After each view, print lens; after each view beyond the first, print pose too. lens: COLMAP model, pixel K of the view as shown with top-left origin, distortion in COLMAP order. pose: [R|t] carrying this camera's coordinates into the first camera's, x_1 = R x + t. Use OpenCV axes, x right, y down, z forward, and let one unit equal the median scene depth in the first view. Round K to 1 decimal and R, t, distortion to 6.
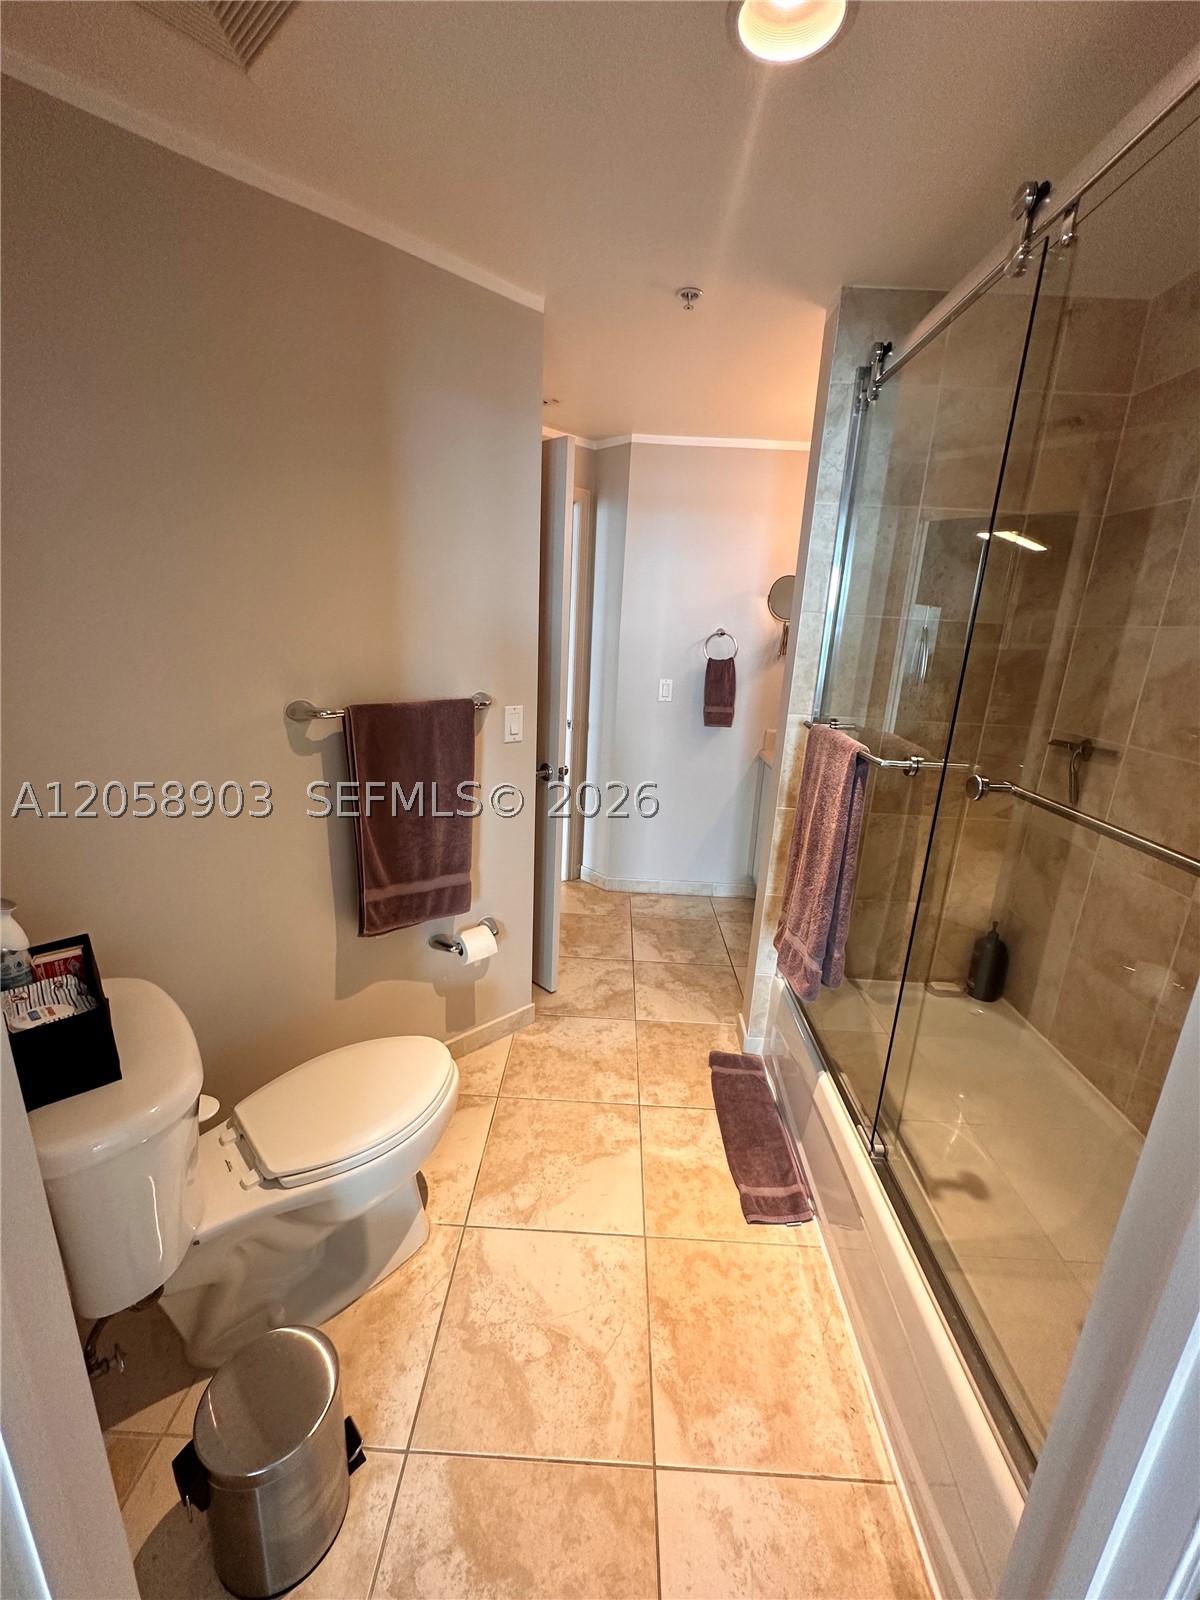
lens RADIAL K [[632.5, 0, 600.0], [0, 632.5, 800.0], [0, 0, 1]] dist [-0.001794, -0.000622]
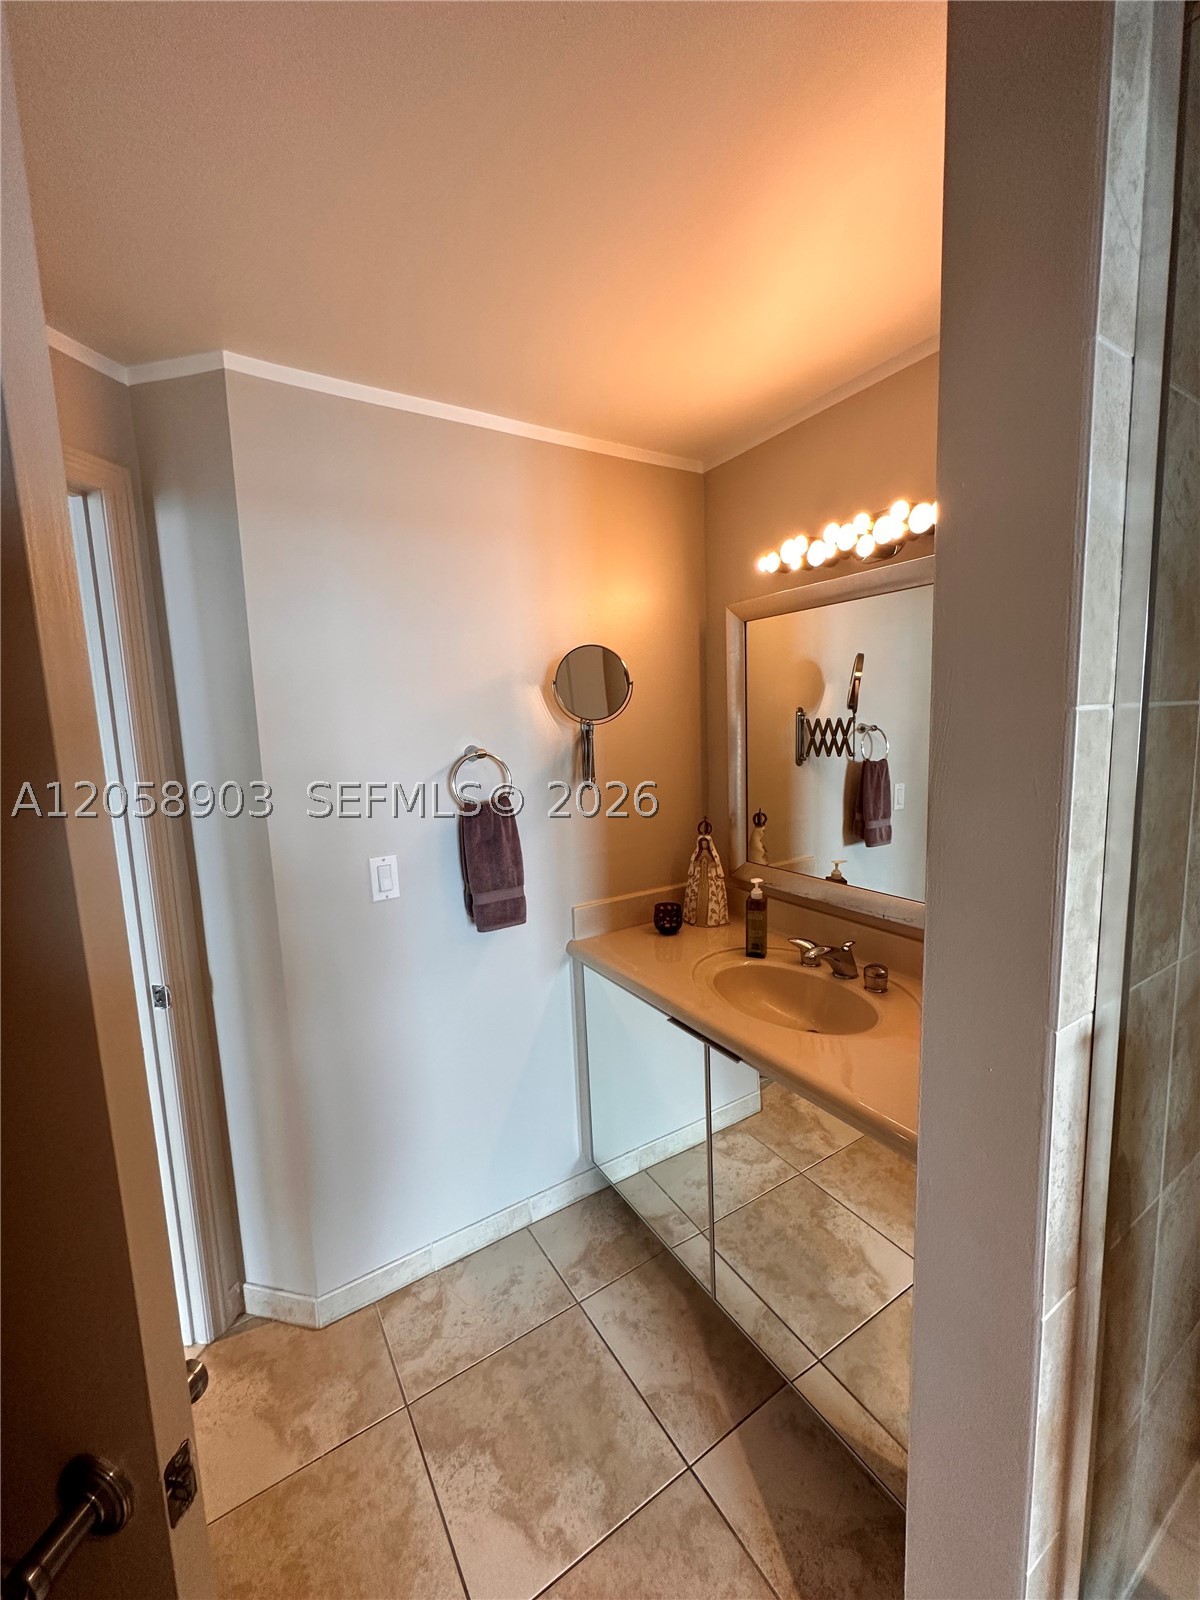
lens RADIAL K [[632.5, 0, 600.0], [0, 632.5, 800.0], [0, 0, 1]] dist [-0.001794, -0.000622]
pose [[0.827687, -0.143615, 0.542502, -0.016316], [0.219812, 0.972424, -0.077937, -0.161015], [-0.516349, 0.183756, 0.836431, 0.504839]]
